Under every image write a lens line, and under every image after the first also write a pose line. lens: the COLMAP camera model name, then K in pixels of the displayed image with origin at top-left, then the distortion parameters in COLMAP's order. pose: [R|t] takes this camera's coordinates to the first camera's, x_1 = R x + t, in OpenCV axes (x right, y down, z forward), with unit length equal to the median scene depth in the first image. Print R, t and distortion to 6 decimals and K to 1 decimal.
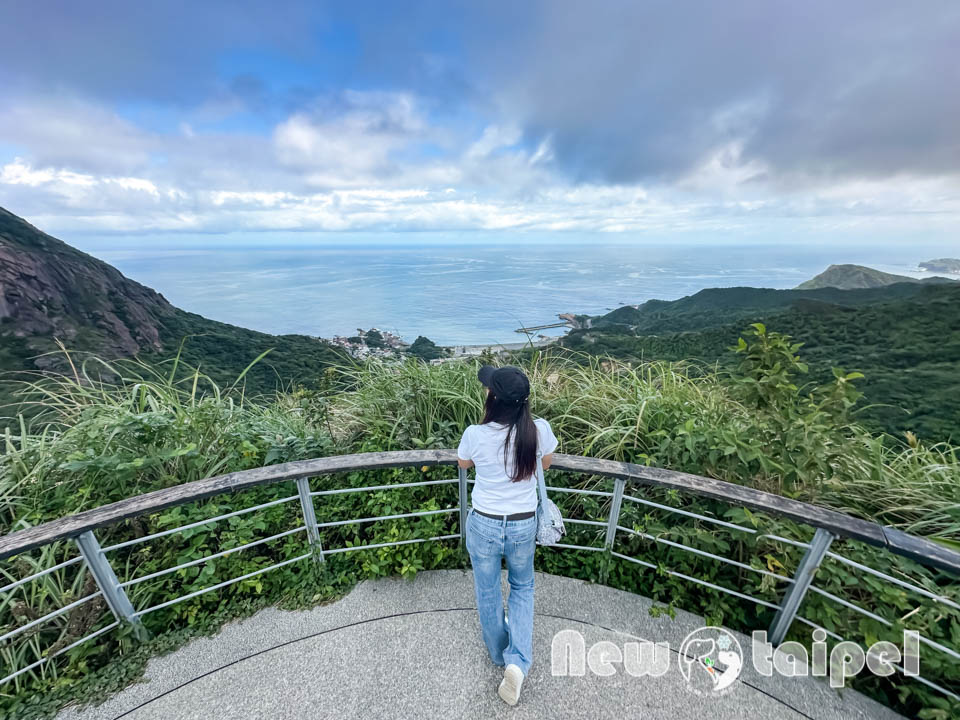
lens RADIAL K [[388.7, 0, 478.7], [0, 388.7, 360.0], [0, 0, 1]] dist [-0.002509, 0.000891]
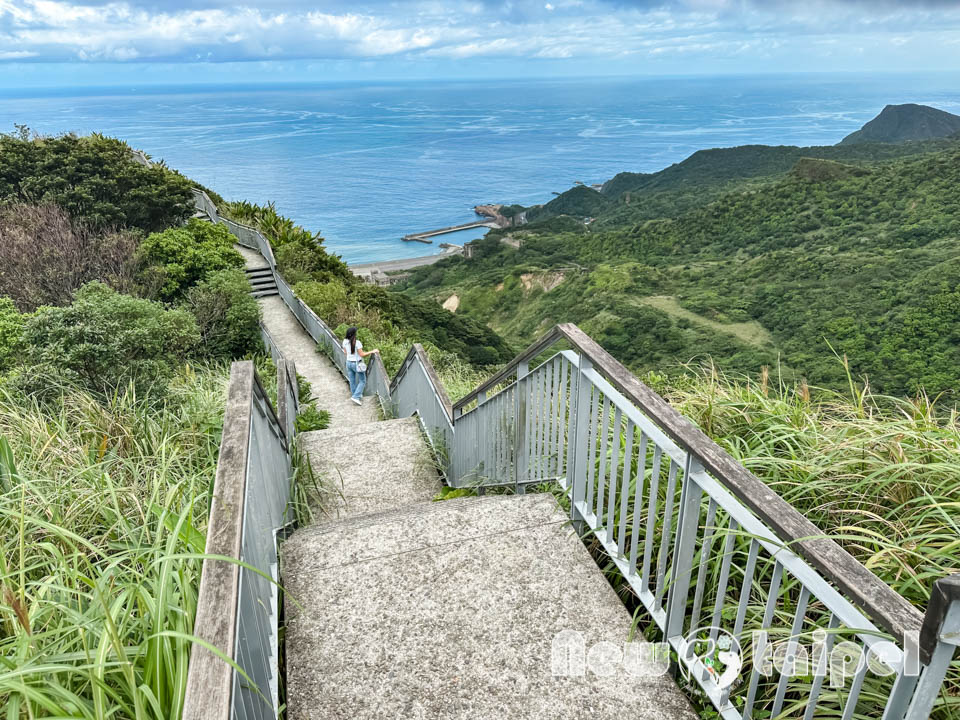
lens RADIAL K [[669.9, 0, 479.8], [0, 669.9, 369.8], [0, 0, 1]] dist [0.063599, -0.080554]
pose [[0.980560, -0.094268, 0.172094, 0.043140], [0.074339, 0.990132, 0.118795, 0.025577], [-0.181594, -0.103692, 0.977891, -0.101254]]
